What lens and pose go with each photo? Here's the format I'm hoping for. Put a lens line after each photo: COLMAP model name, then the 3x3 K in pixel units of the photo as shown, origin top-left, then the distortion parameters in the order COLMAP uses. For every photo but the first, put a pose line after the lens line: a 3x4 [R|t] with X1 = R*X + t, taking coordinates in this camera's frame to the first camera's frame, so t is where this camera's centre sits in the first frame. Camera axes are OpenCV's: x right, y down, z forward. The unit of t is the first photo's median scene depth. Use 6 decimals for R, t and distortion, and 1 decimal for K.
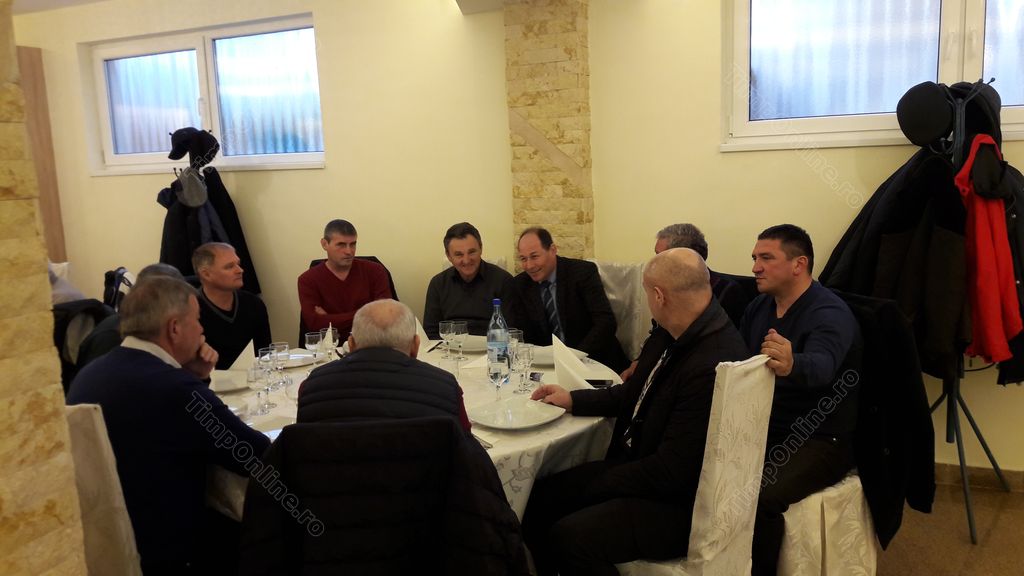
lens RADIAL K [[829.8, 0, 540.6], [0, 829.8, 291.5], [0, 0, 1]] dist [0.187212, -0.411666]
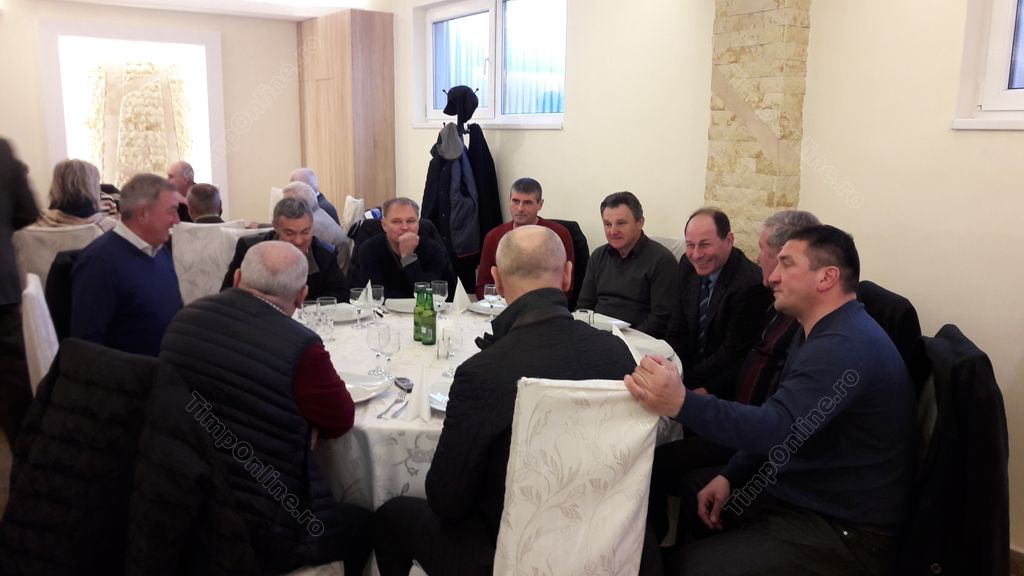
lens RADIAL K [[863.0, 0, 512.0], [0, 863.0, 288.0], [0, 0, 1]] dist [-0.007087, -0.007277]
pose [[0.828075, 0.148504, -0.540590, 0.309097], [-0.135721, 0.988697, 0.063705, -0.021639], [0.543940, 0.020617, 0.838871, 0.147521]]
